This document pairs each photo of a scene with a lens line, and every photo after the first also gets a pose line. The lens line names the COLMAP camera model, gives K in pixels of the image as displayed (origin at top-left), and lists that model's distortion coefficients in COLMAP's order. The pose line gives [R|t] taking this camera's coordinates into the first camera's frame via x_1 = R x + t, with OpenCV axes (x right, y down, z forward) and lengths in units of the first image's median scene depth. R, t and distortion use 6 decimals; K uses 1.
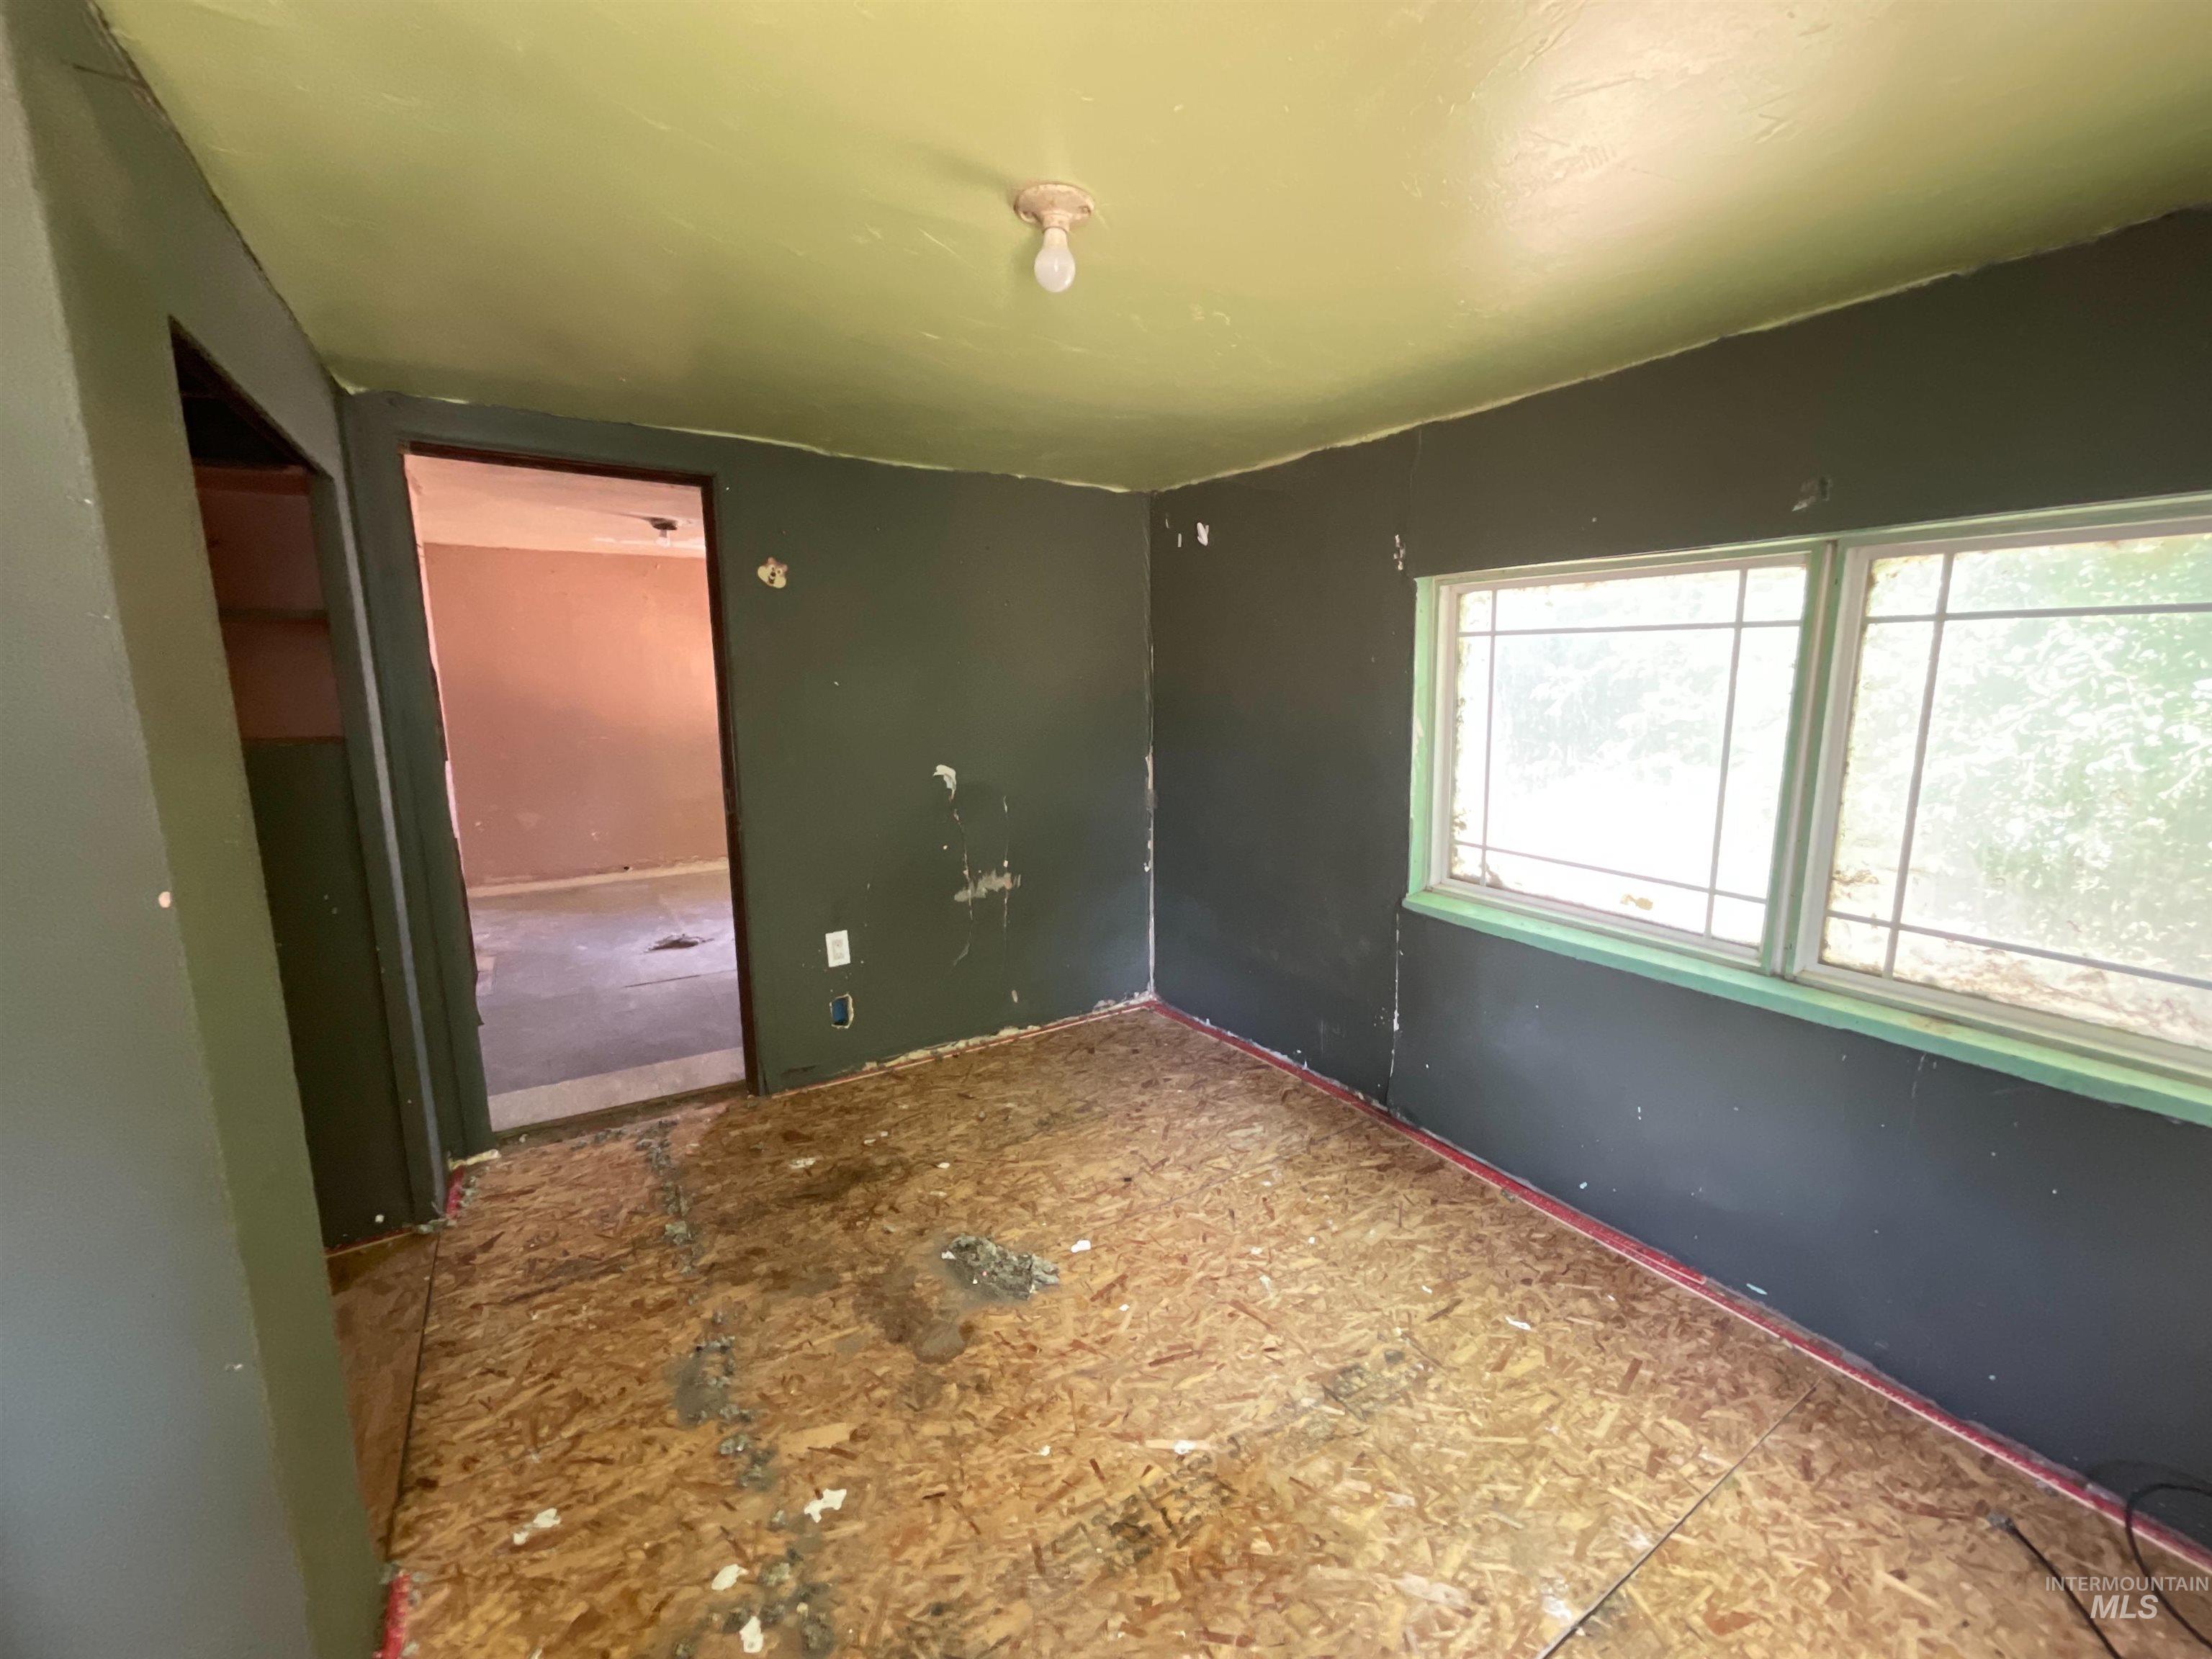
lens RADIAL K [[897.2, 0, 1092.0], [0, 897.2, 831.7], [0, 0, 1]] dist [-0.001567, 0.002103]
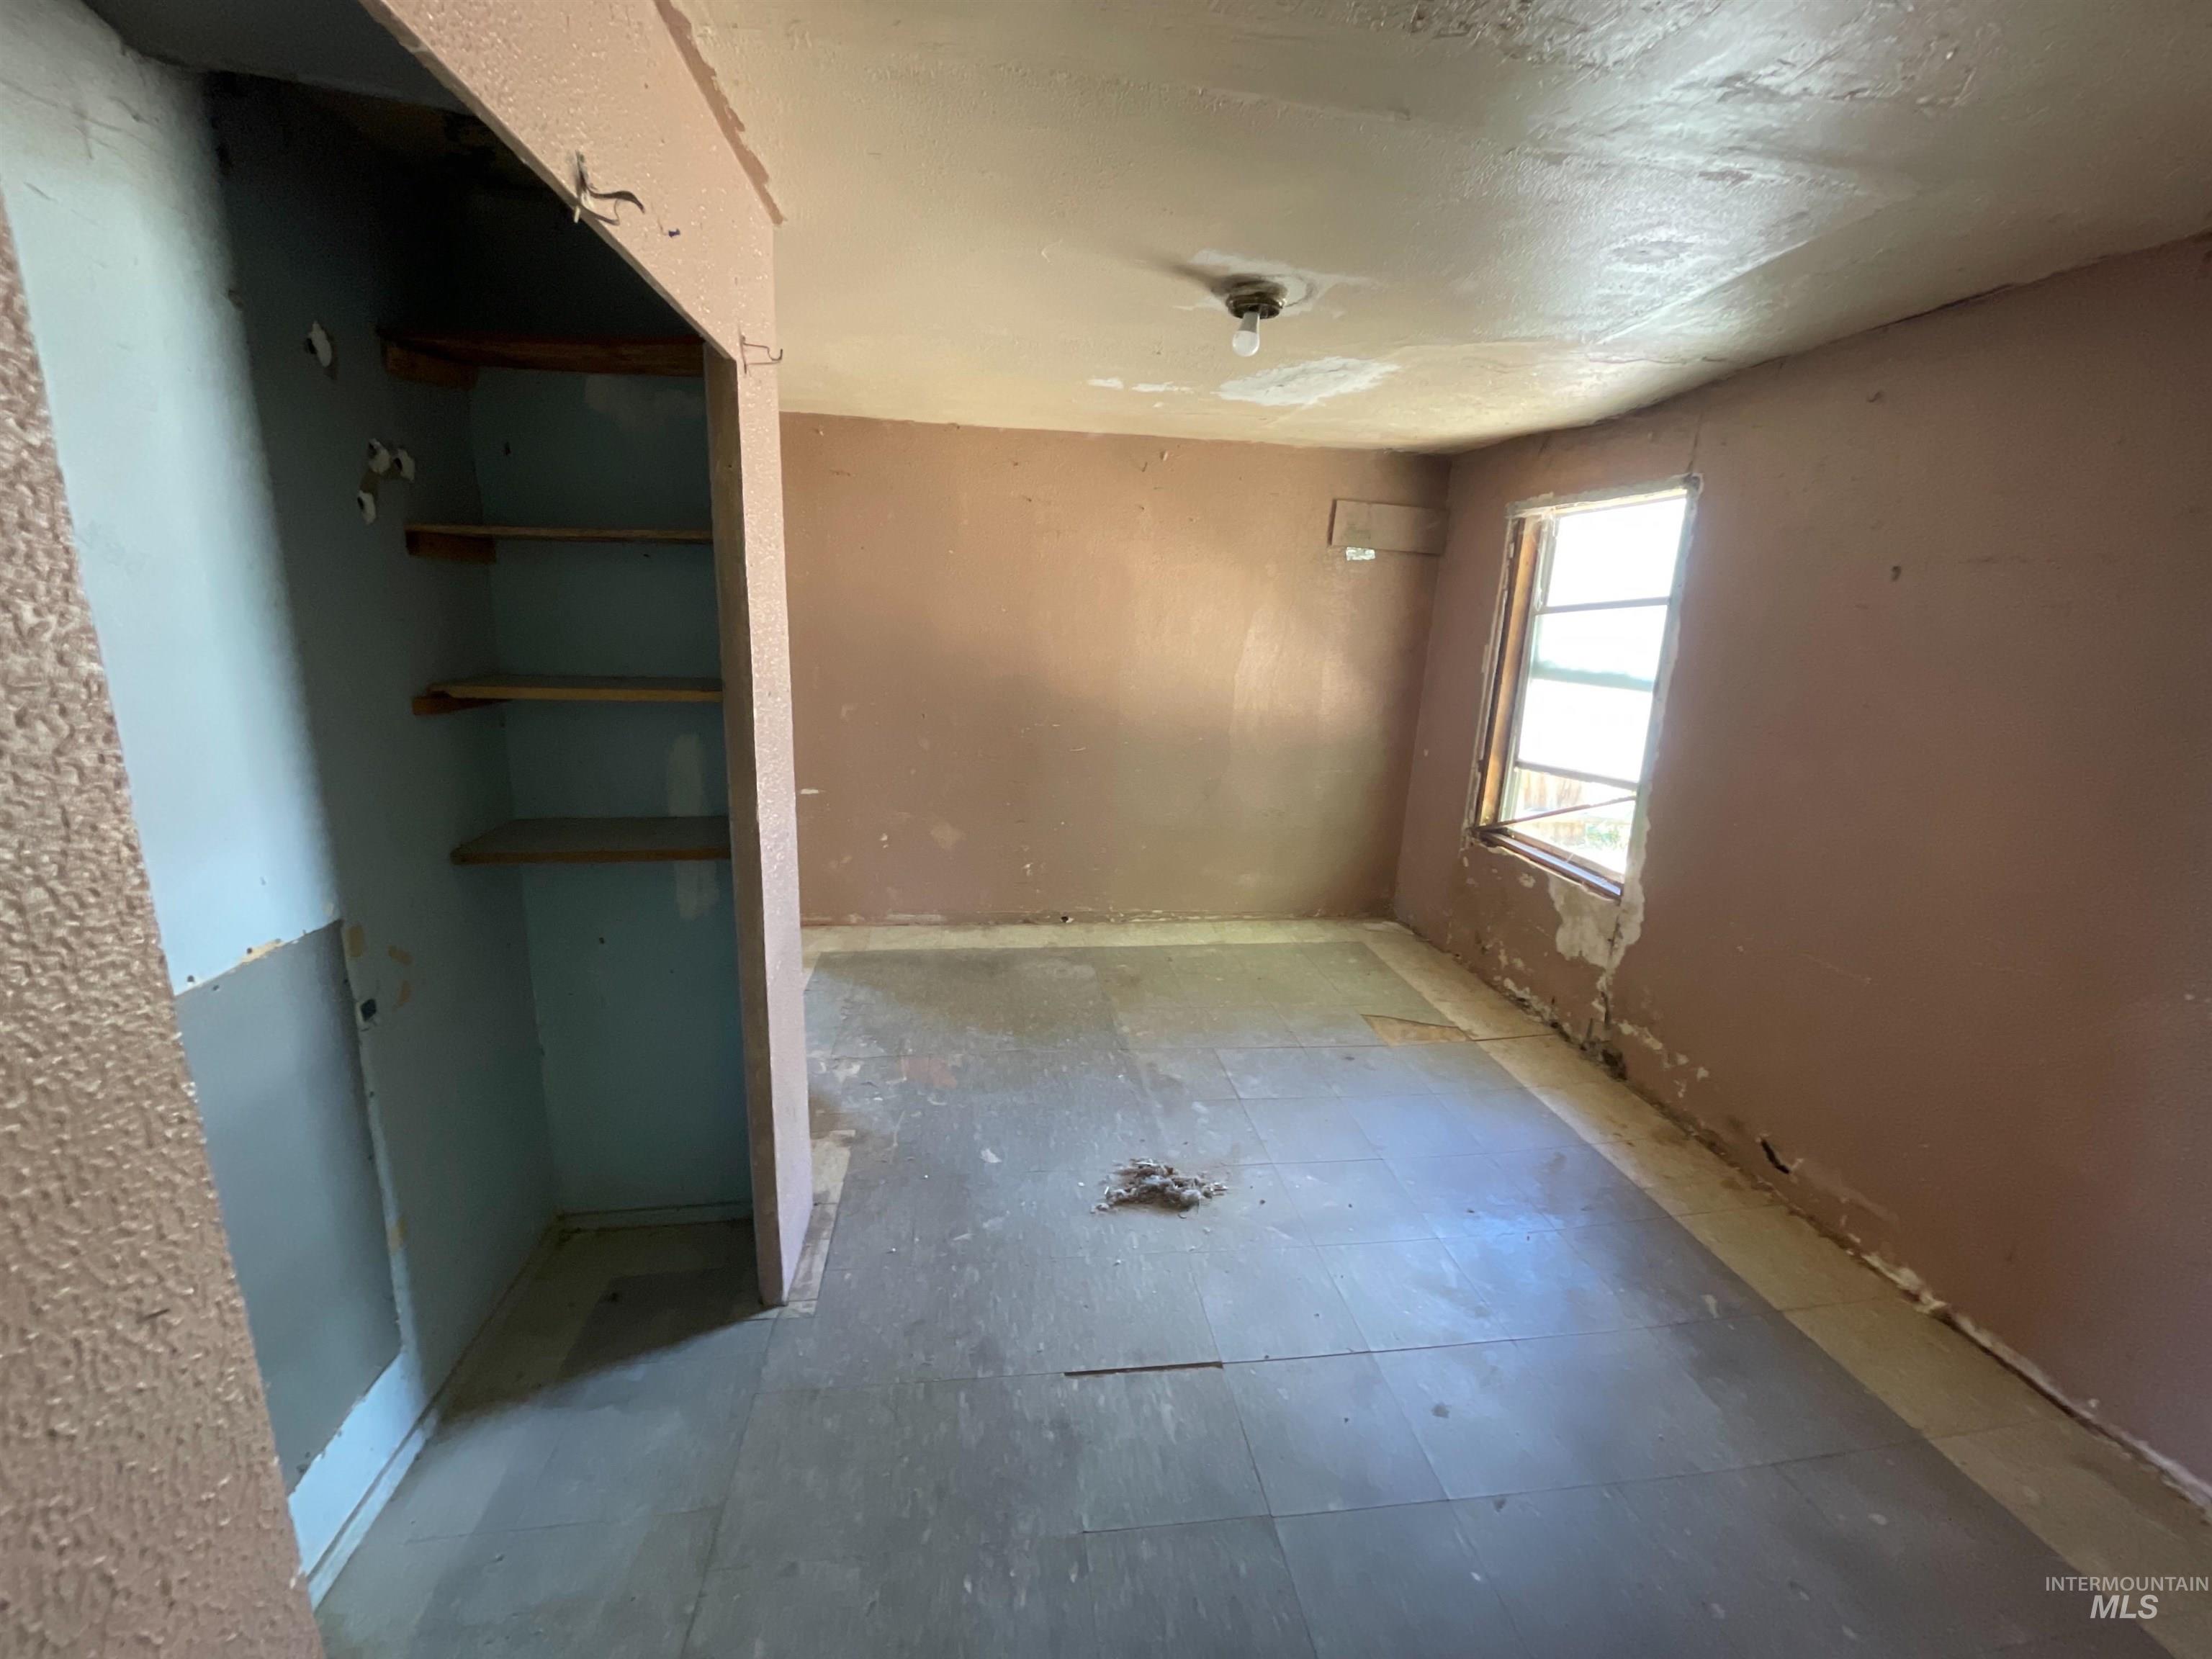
lens RADIAL K [[897.2, 0, 1108.8], [0, 897.2, 825.5], [0, 0, 1]] dist [-0.001567, 0.002103]
pose [[0.912198, 0.131595, -0.388043, -0.530190], [-0.112358, 0.991058, 0.071964, -0.180032], [0.394043, -0.022046, 0.918828, 0.888587]]
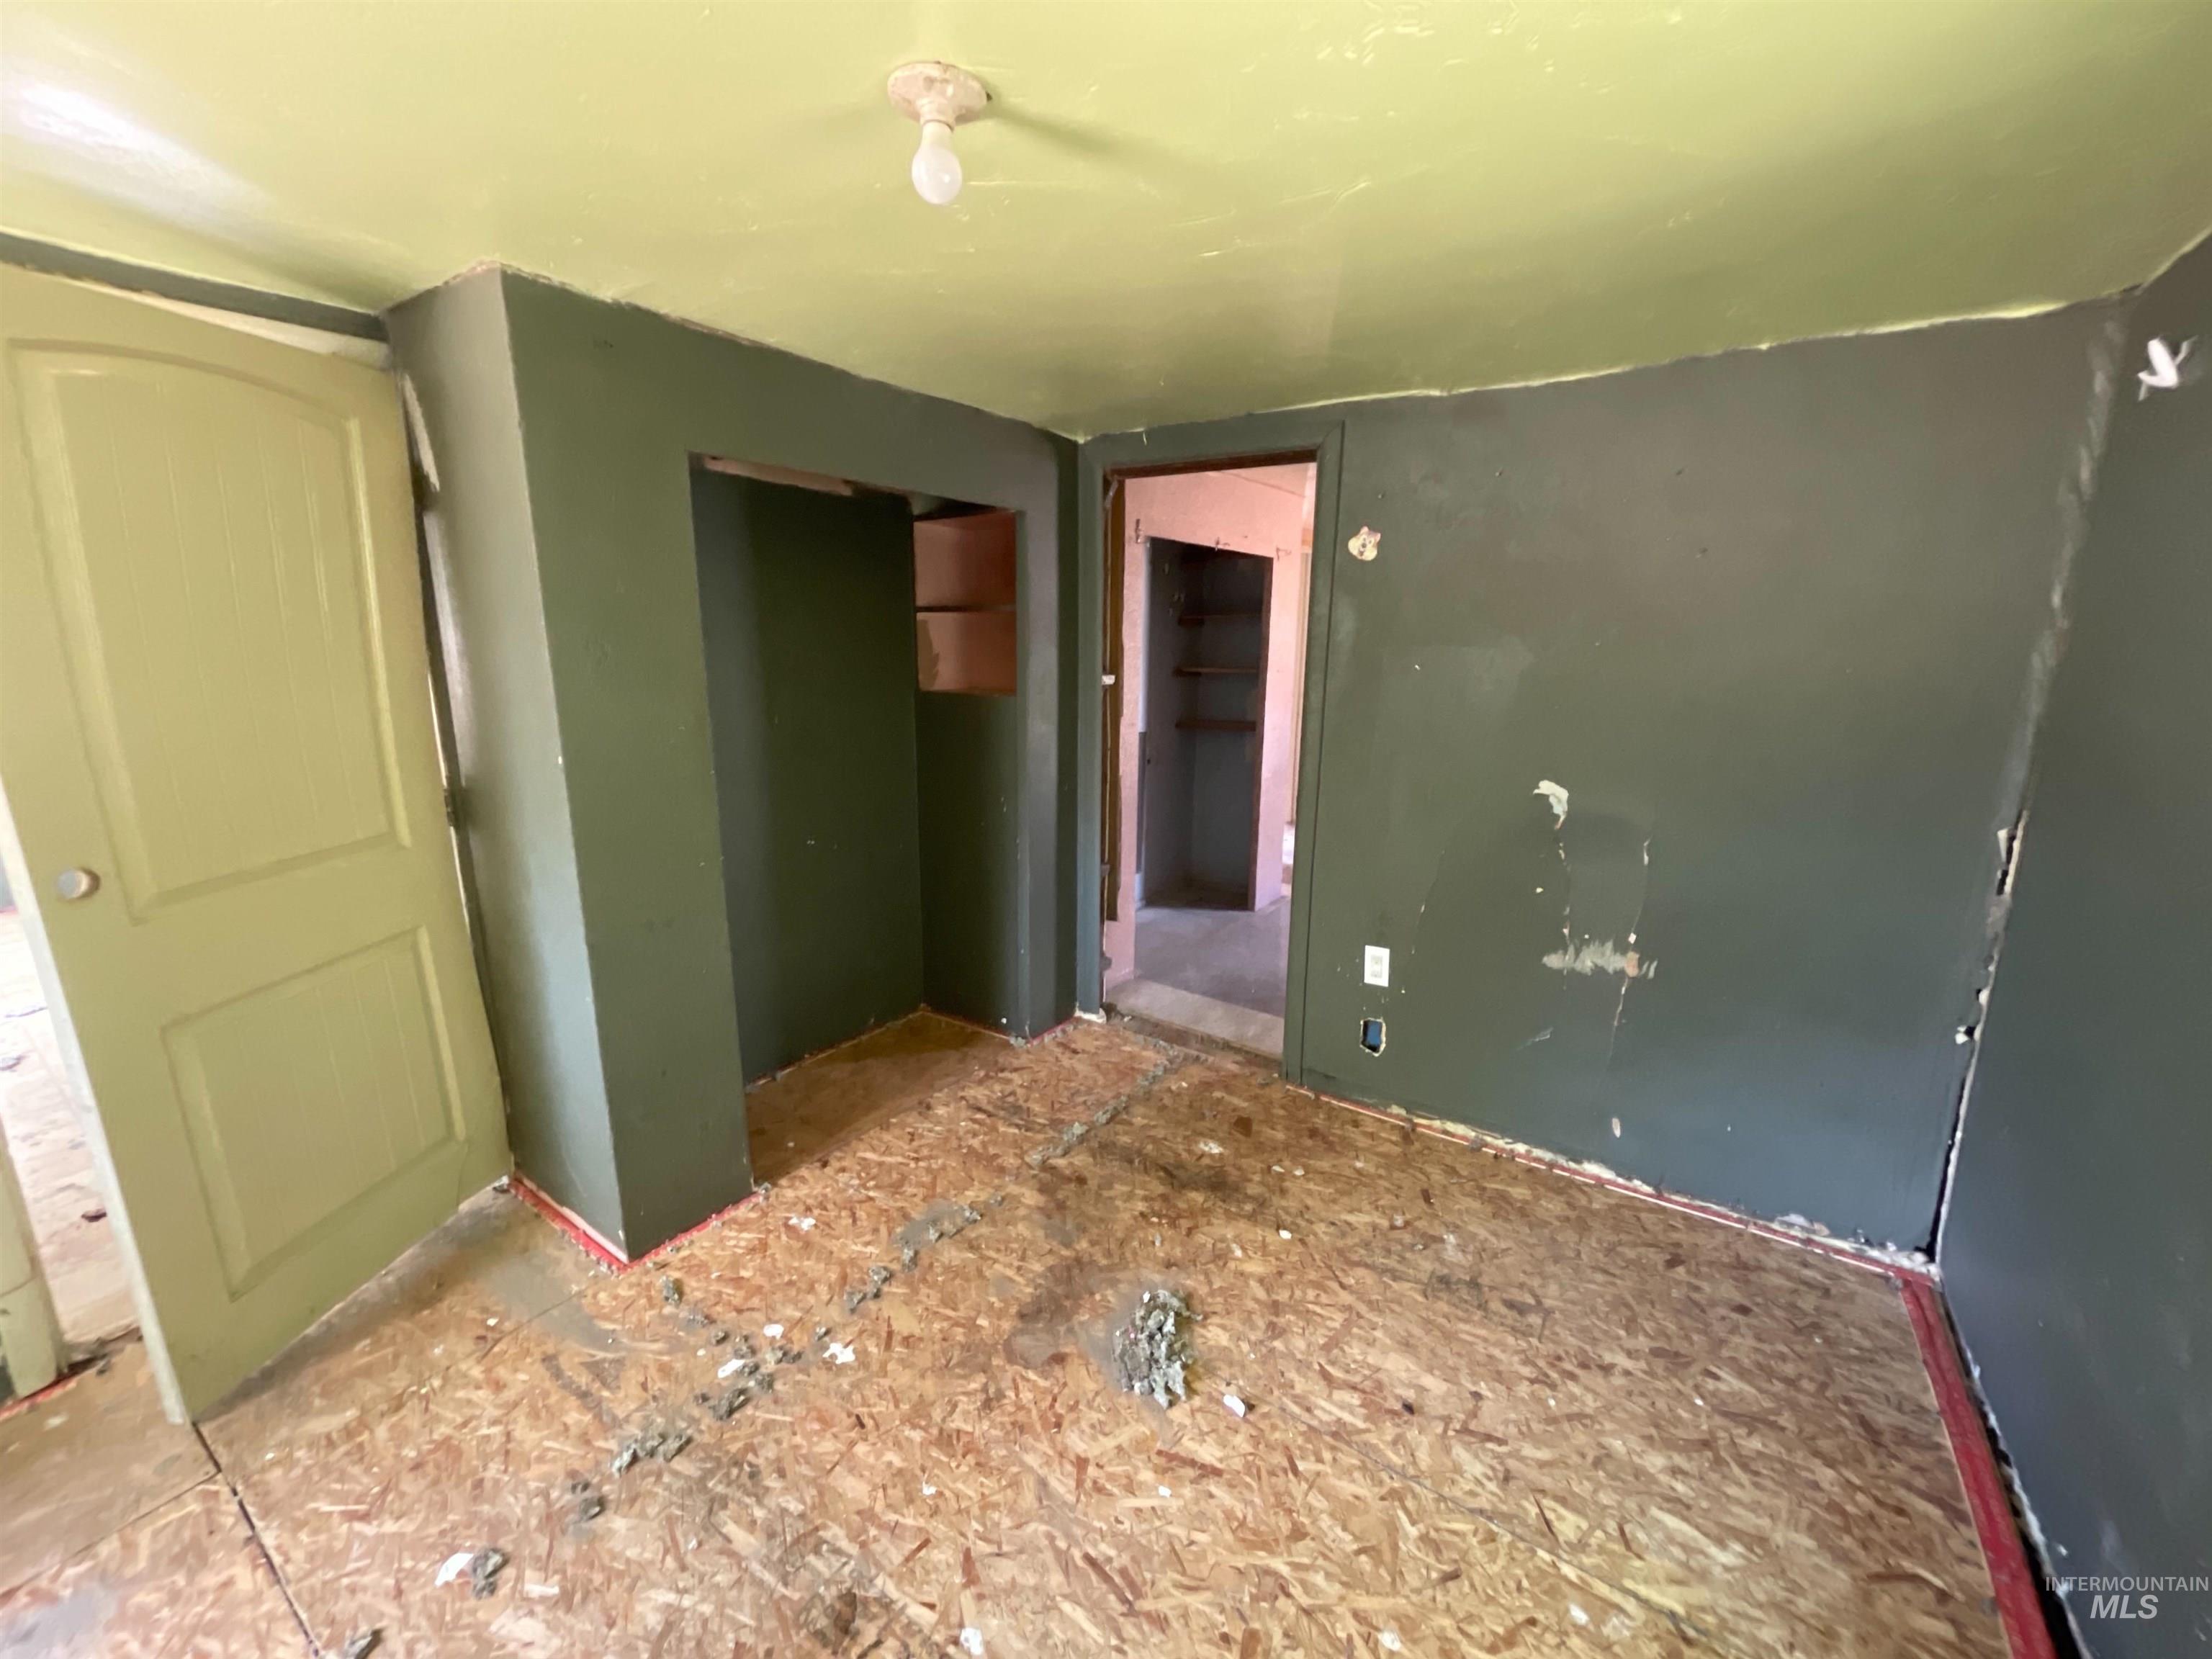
lens RADIAL K [[897.2, 0, 1098.1], [0, 897.2, 826.7], [0, 0, 1]] dist [-0.001567, 0.002103]
pose [[0.389145, 0.196067, -0.900069, 0.424086], [-0.175862, 0.974928, 0.136340, -0.085005], [0.904234, 0.105232, 0.413869, 0.409062]]
